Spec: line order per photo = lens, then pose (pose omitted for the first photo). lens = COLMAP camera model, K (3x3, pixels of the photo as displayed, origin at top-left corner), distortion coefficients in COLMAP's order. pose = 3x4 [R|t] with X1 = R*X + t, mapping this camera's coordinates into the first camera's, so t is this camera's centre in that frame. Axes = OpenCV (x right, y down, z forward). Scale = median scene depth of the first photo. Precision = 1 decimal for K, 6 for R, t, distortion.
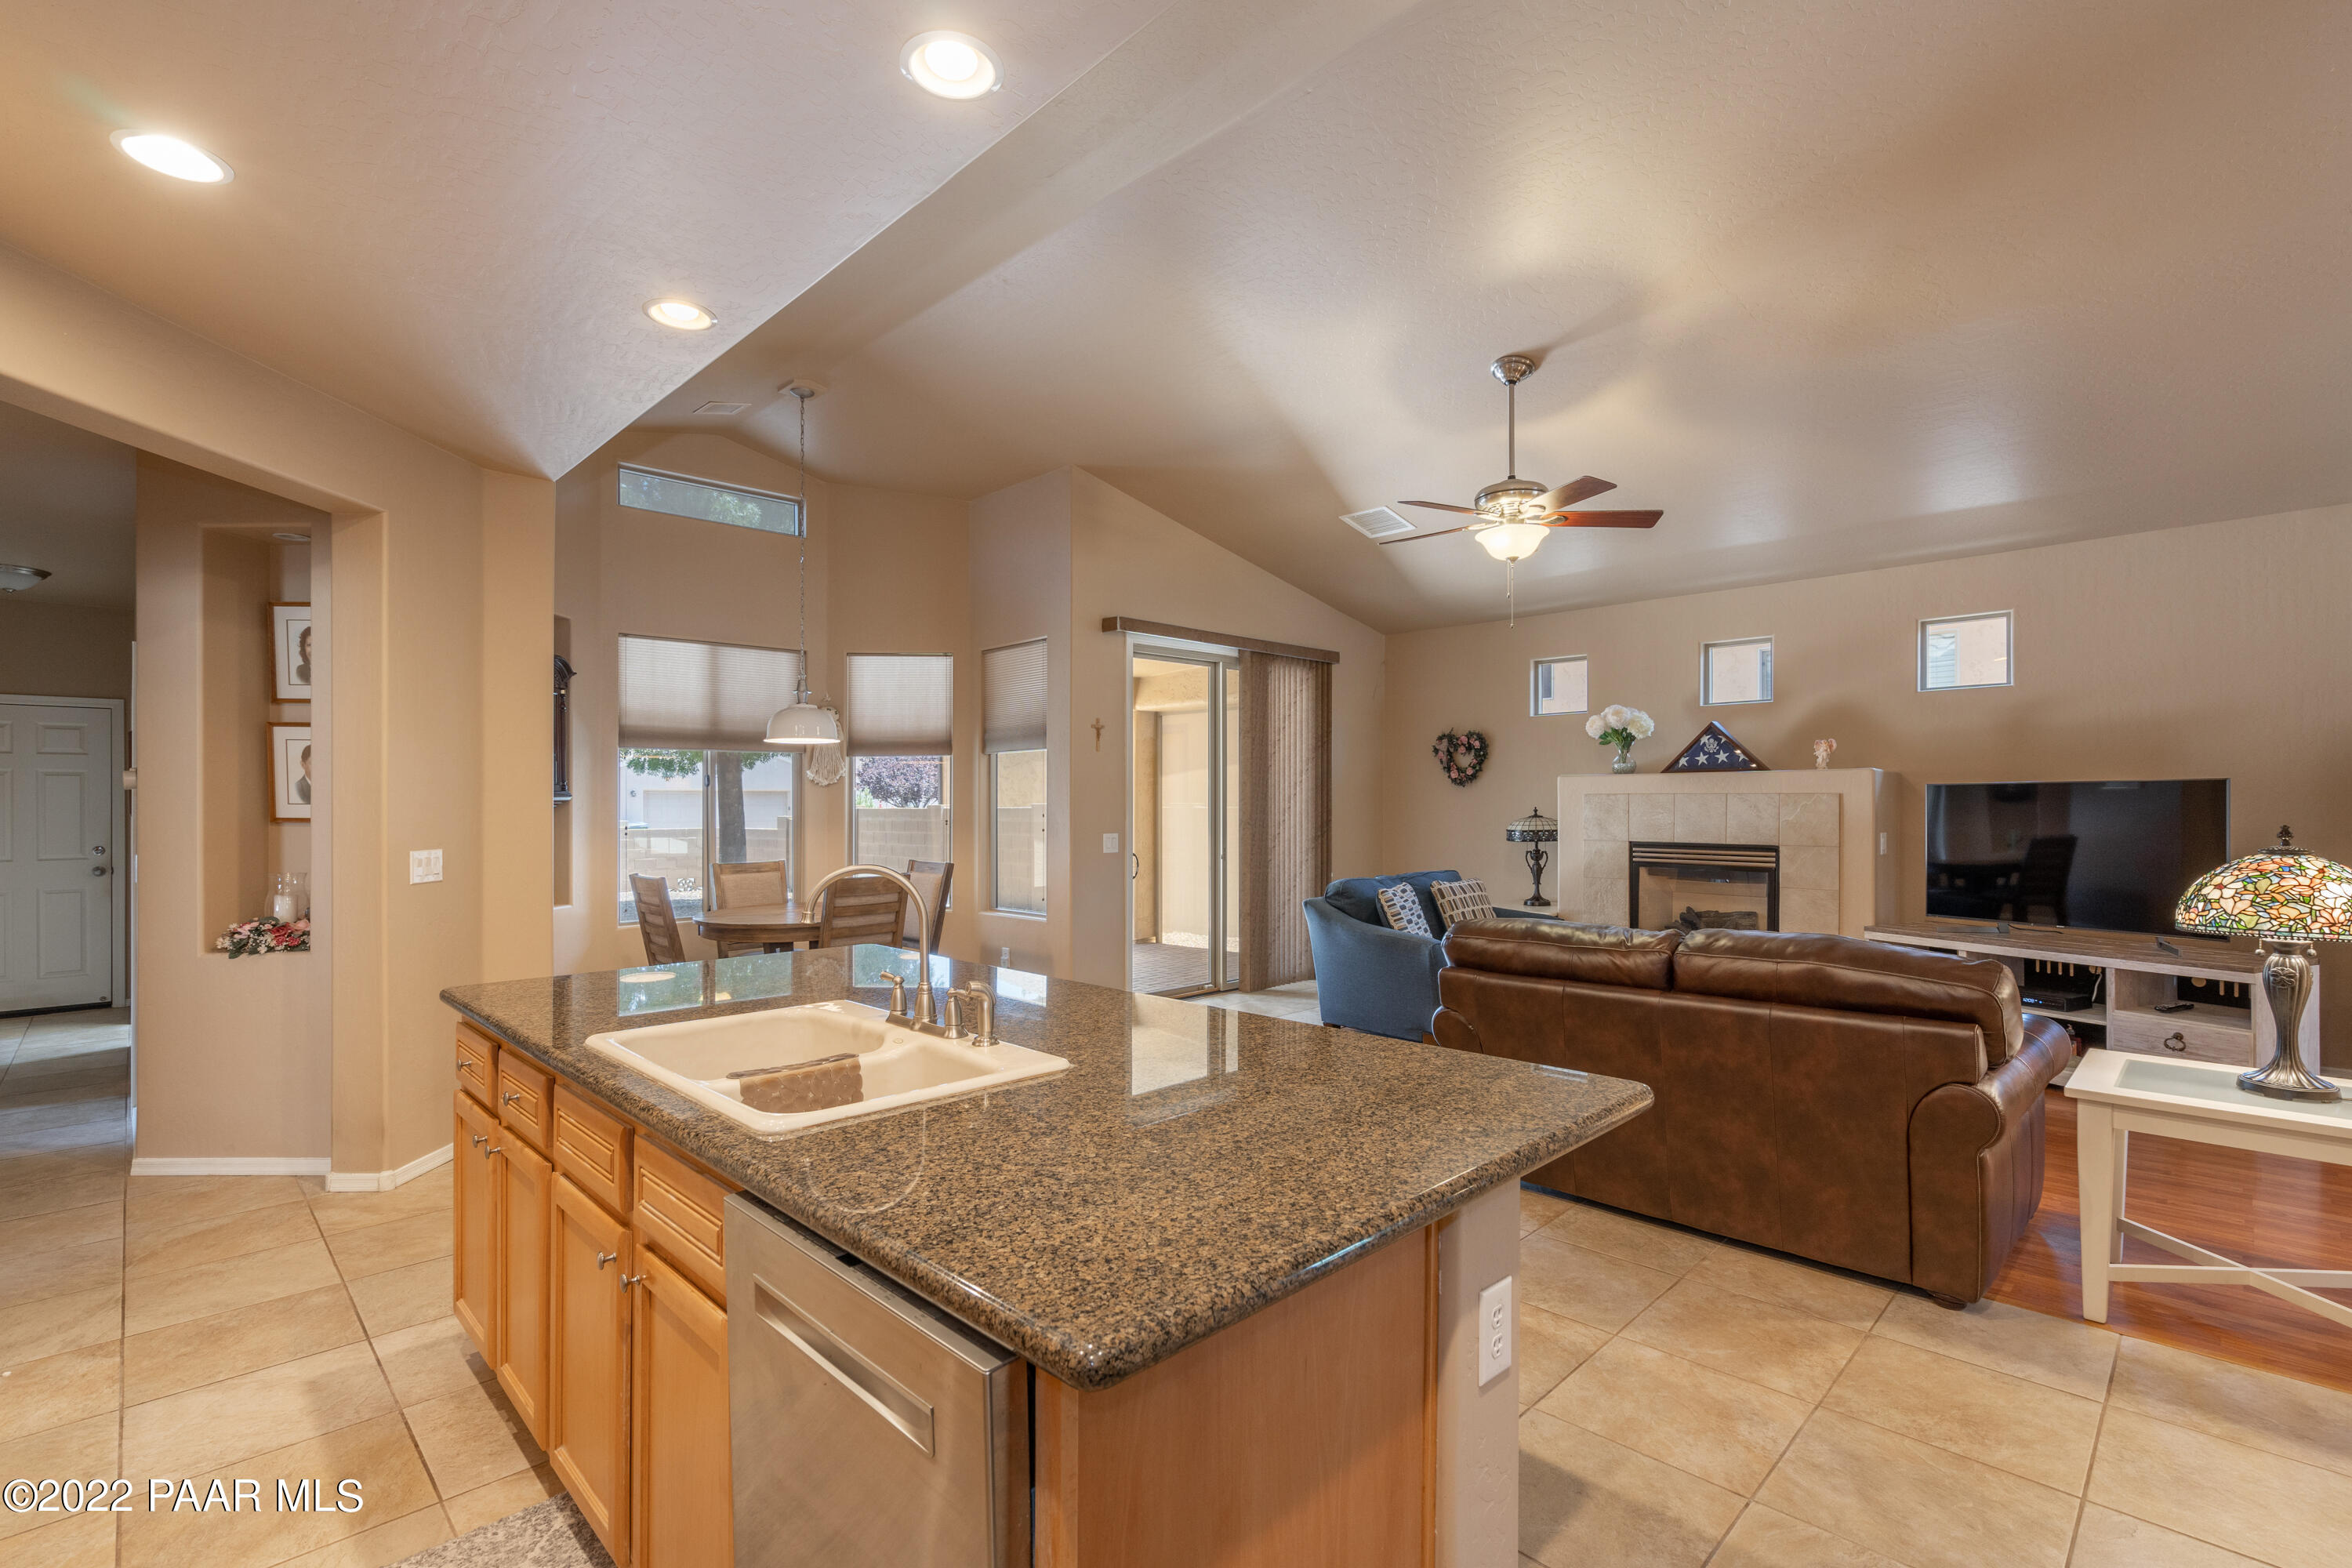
lens RADIAL K [[1056.0, 0, 1173.4], [0, 1056.0, 820.2], [0, 0, 1]] dist [-0.001932, -0.000193]
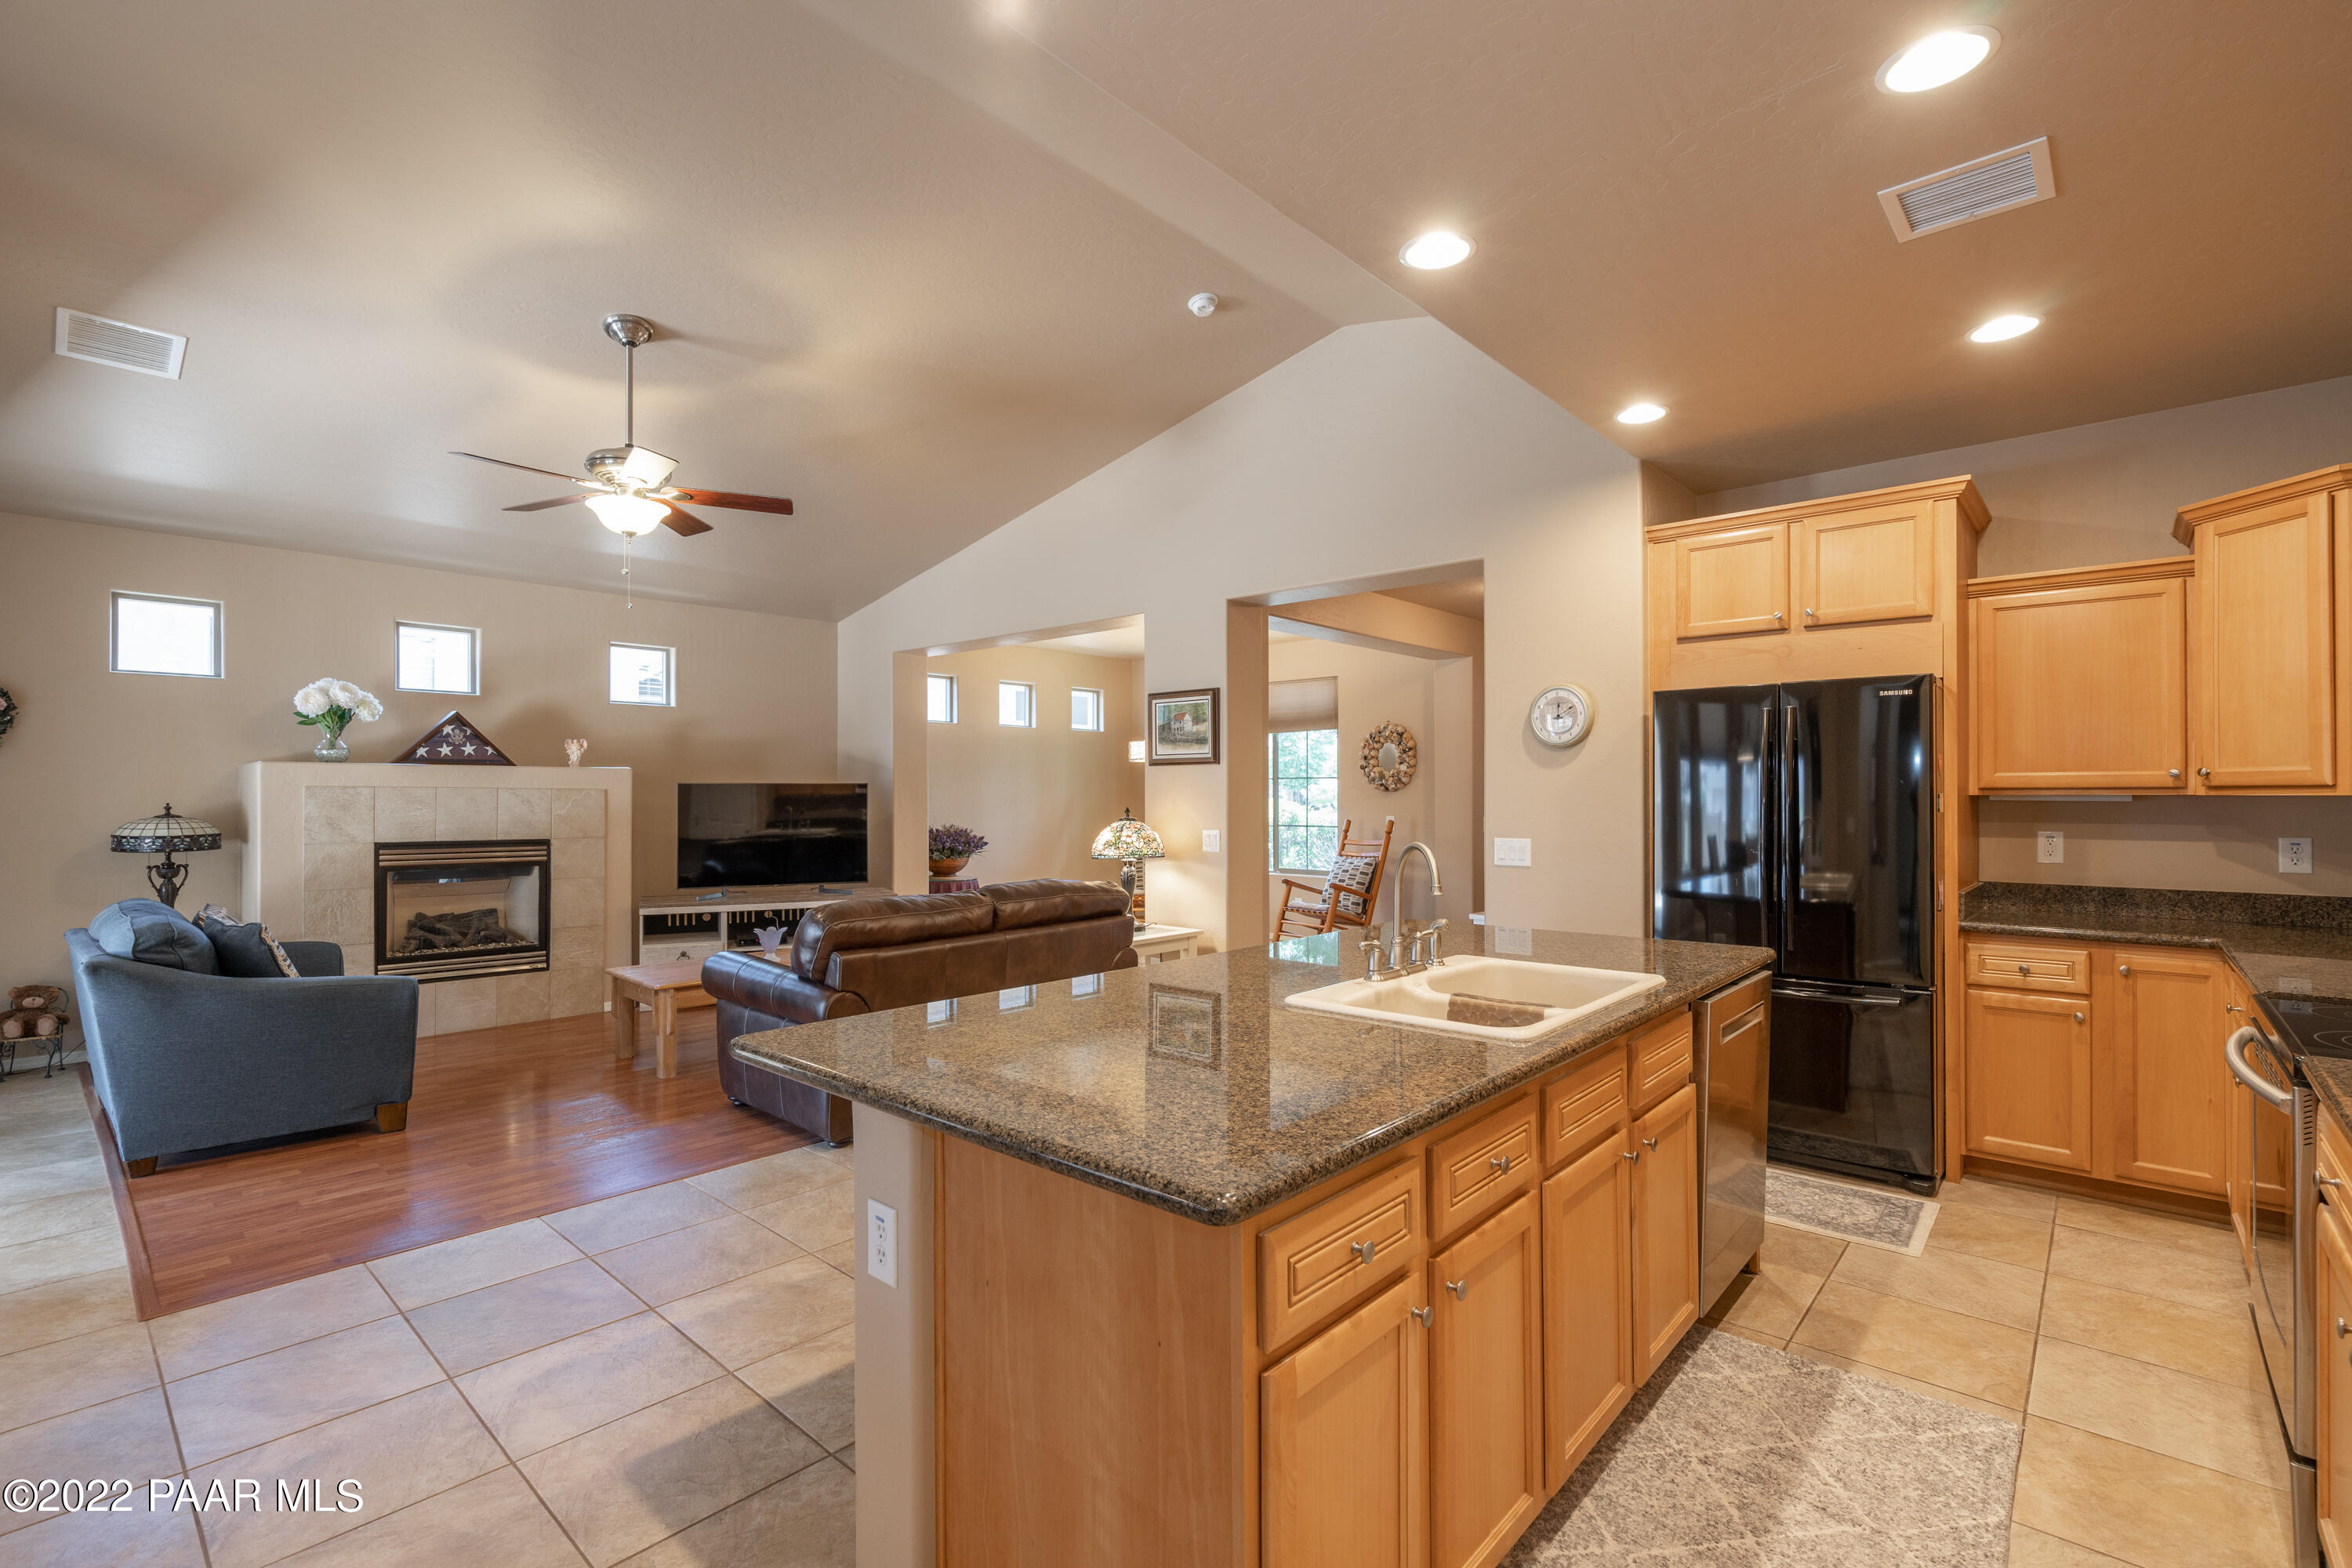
lens RADIAL K [[1050.8, 0, 1168.3], [0, 1050.8, 796.3], [0, 0, 1]] dist [-0.002275, 0.000039]
pose [[-0.059306, 0.005168, 0.998226, -0.457187], [0.016640, 0.999853, -0.004188, -0.003187], [-0.998101, 0.016362, -0.059383, 0.420031]]
